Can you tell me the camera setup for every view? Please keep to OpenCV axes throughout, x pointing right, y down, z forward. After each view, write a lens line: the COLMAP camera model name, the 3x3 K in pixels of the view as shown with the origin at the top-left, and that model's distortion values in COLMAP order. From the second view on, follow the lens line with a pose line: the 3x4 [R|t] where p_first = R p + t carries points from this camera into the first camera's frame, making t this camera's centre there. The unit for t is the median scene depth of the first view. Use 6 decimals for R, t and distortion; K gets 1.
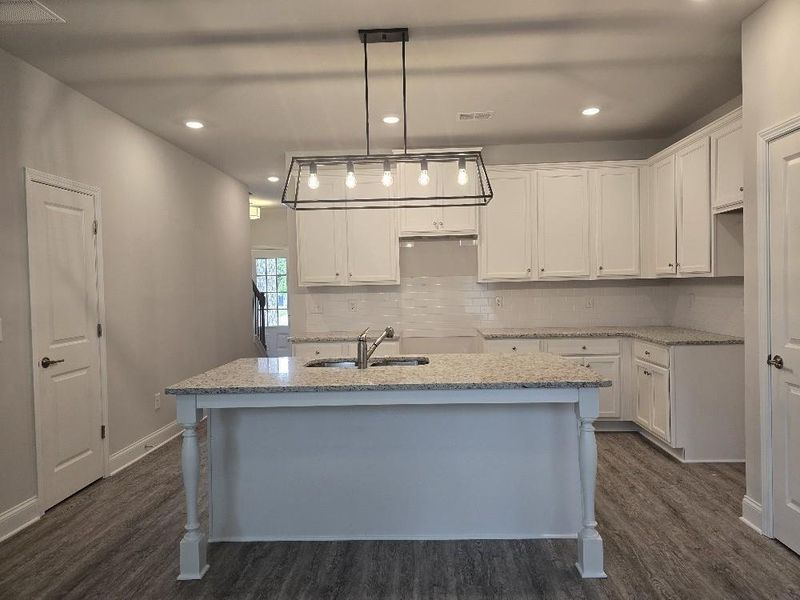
lens RADIAL K [[532.7, 0, 401.7], [0, 532.7, 295.3], [0, 0, 1]] dist [0.068614, -0.058079]
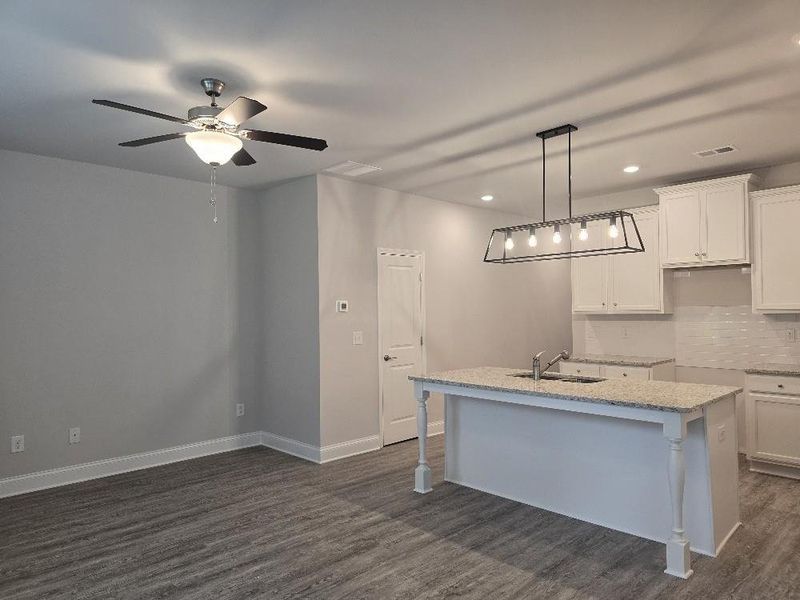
lens RADIAL K [[532.7, 0, 401.7], [0, 532.7, 295.3], [0, 0, 1]] dist [0.068614, -0.058079]
pose [[0.726798, -0.007093, -0.686815, 0.599906], [-0.016704, 0.999468, -0.027998, -0.031574], [0.686648, 0.031821, 0.726293, -0.219590]]
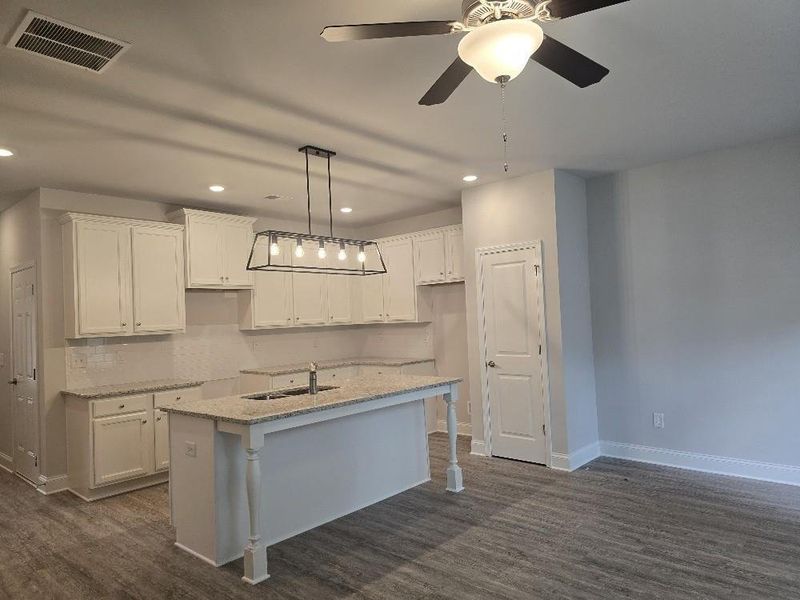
lens RADIAL K [[532.7, 0, 401.7], [0, 532.7, 295.3], [0, 0, 1]] dist [0.068614, -0.058079]
pose [[0.648230, 0.029685, 0.760866, -0.932429], [0.038654, 0.996669, -0.071817, -0.001896], [-0.760463, 0.075964, 0.644923, -0.036881]]
